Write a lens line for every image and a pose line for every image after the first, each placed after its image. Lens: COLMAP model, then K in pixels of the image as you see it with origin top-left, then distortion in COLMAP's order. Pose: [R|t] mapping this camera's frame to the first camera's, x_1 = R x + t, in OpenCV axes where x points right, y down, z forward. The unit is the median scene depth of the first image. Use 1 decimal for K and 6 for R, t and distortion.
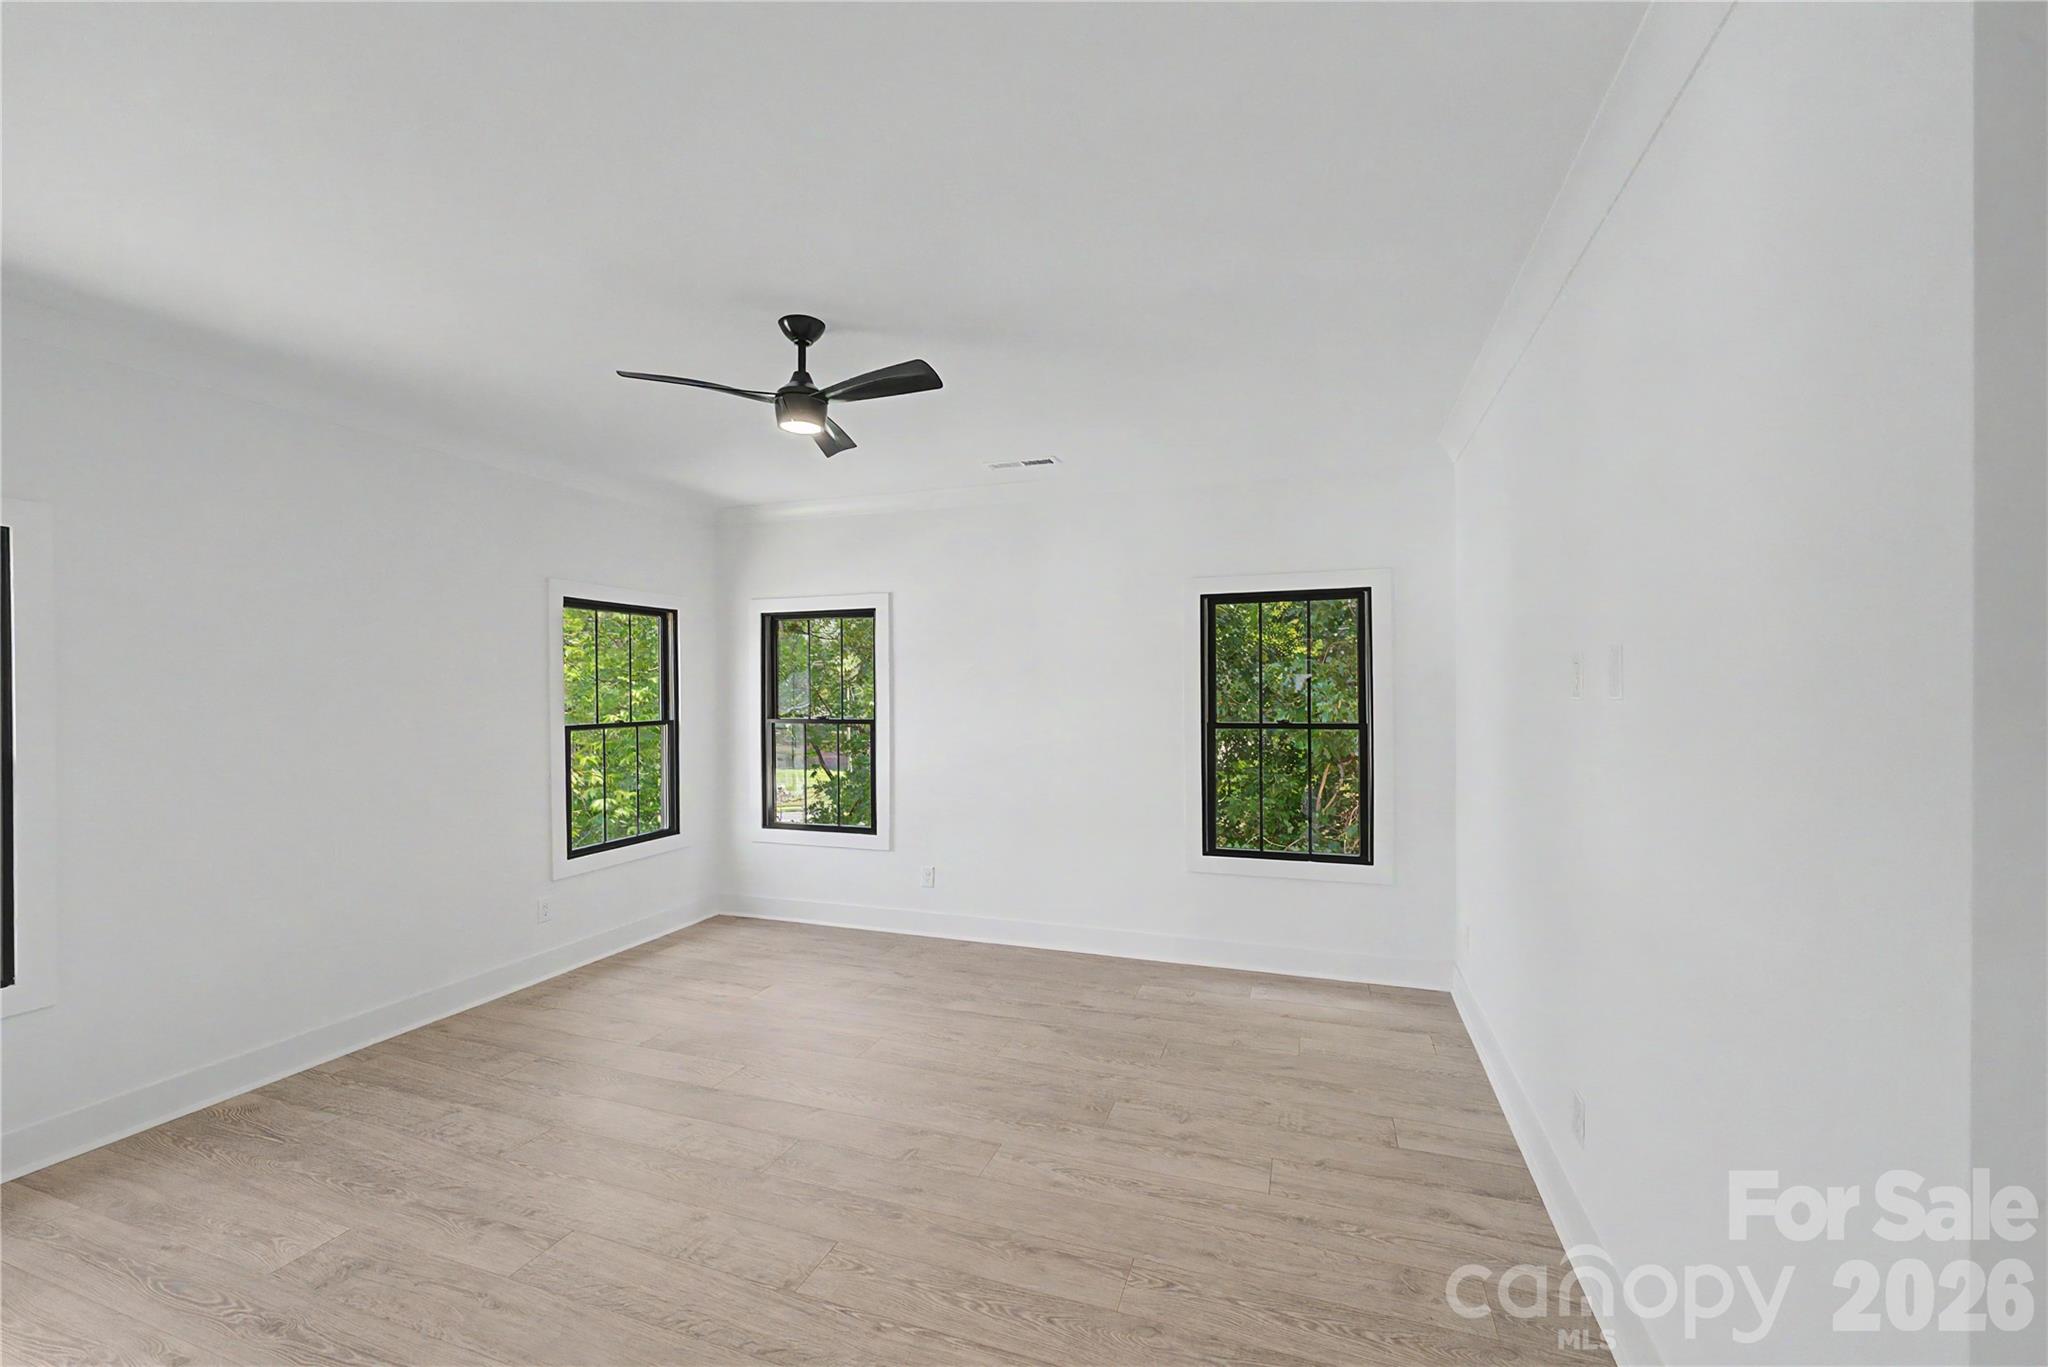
lens RADIAL K [[840.3, 0, 1022.5], [0, 840.3, 679.1], [0, 0, 1]] dist [0.000662, 0.000125]
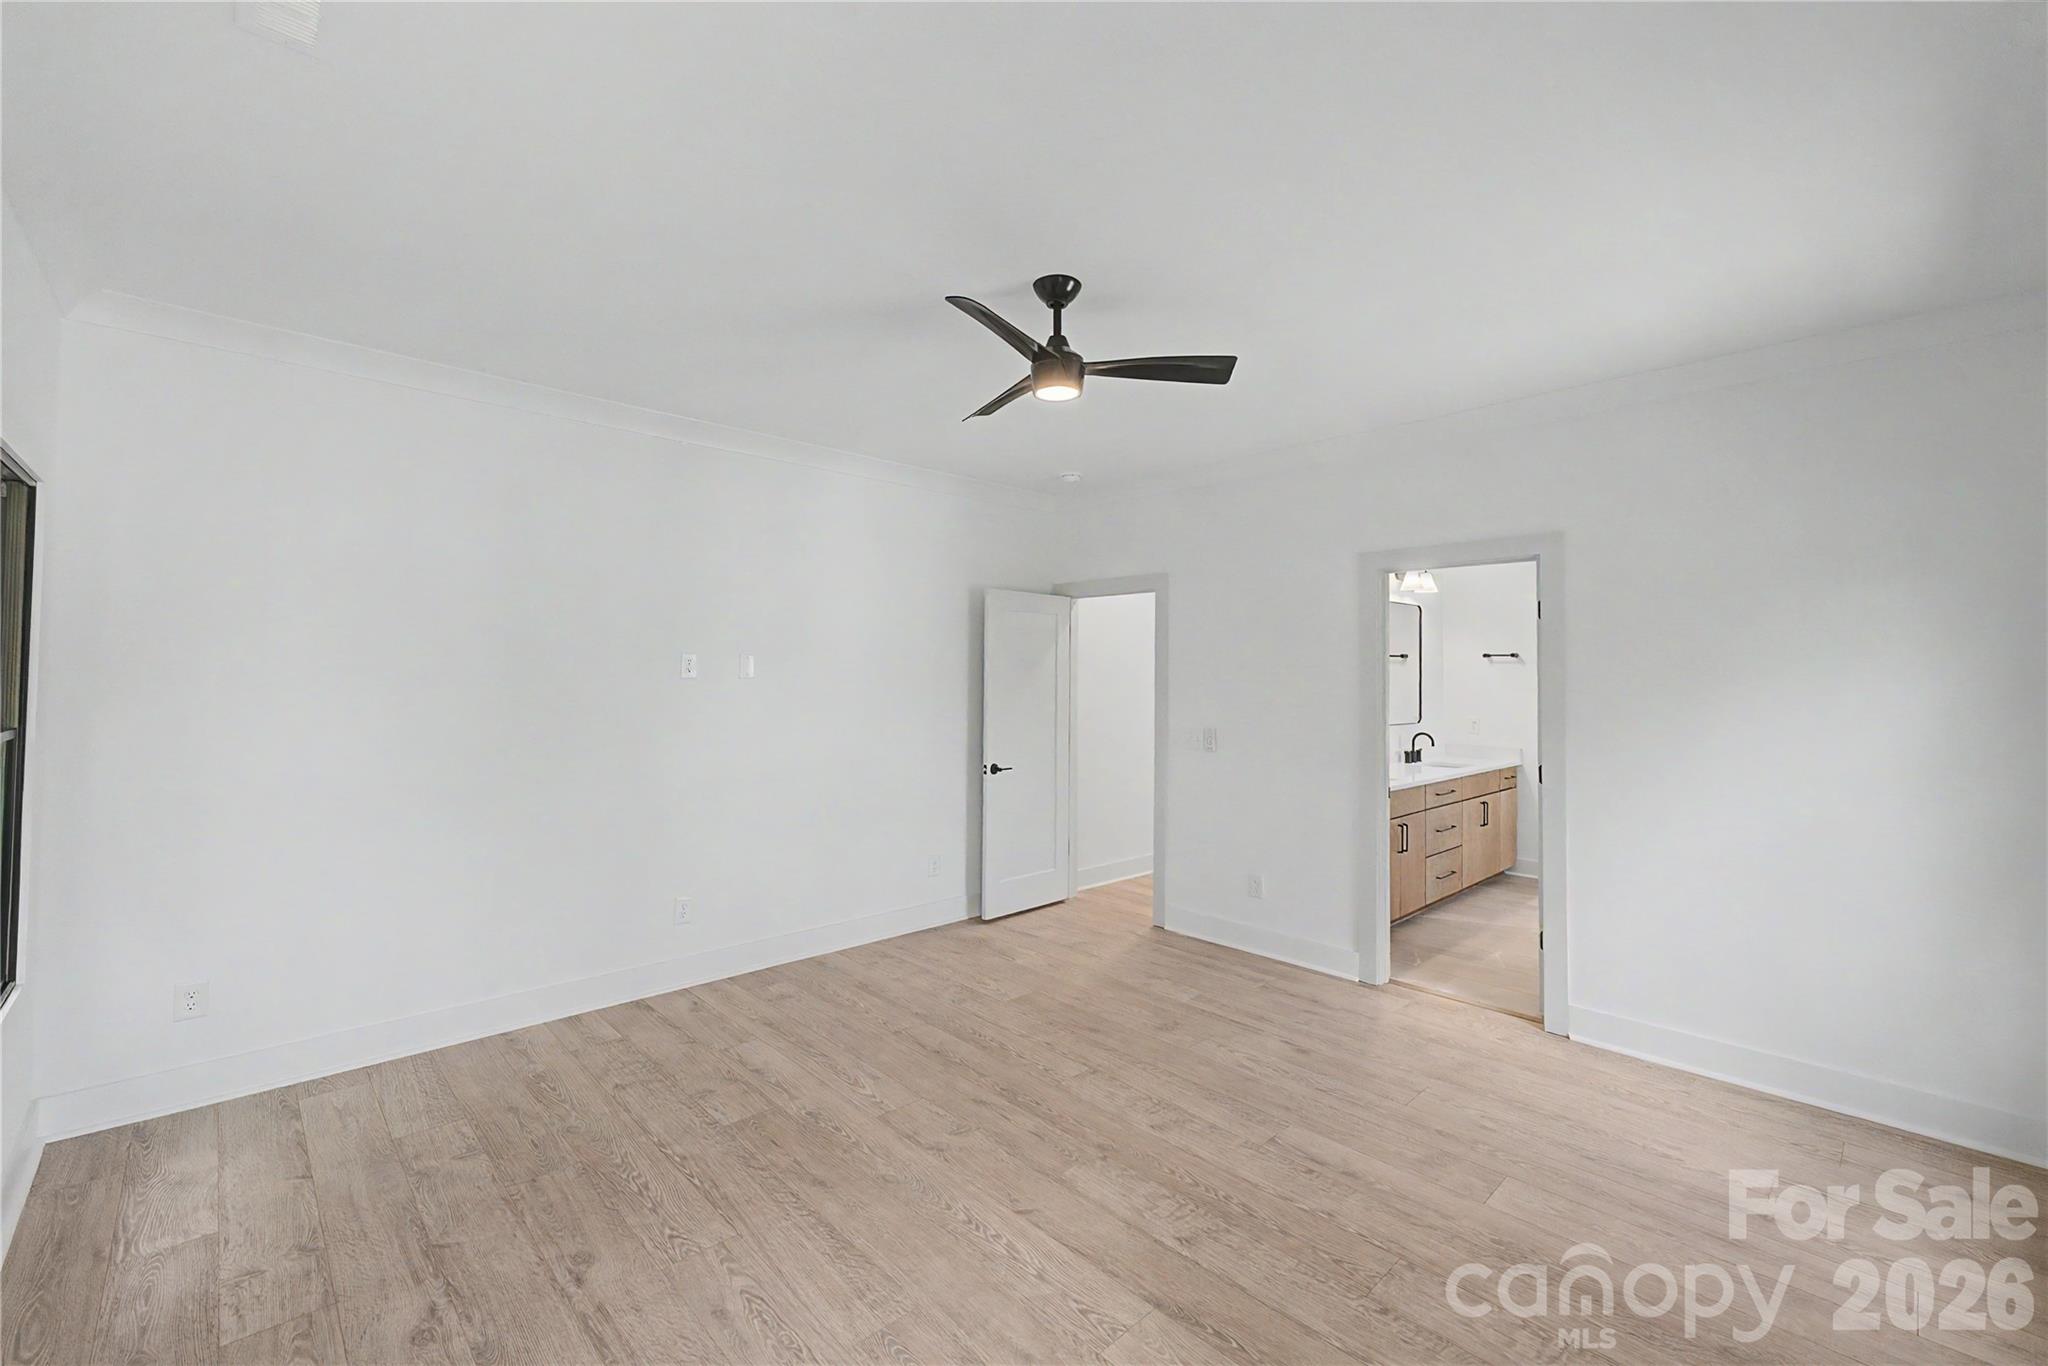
lens RADIAL K [[840.3, 0, 1022.5], [0, 840.3, 678.6], [0, 0, 1]] dist [0.000662, 0.000125]
pose [[-0.892044, -0.001826, 0.451946, -0.622943], [-0.008779, 0.999873, -0.013289, 0.031983], [-0.451864, -0.015821, -0.891947, 1.778498]]
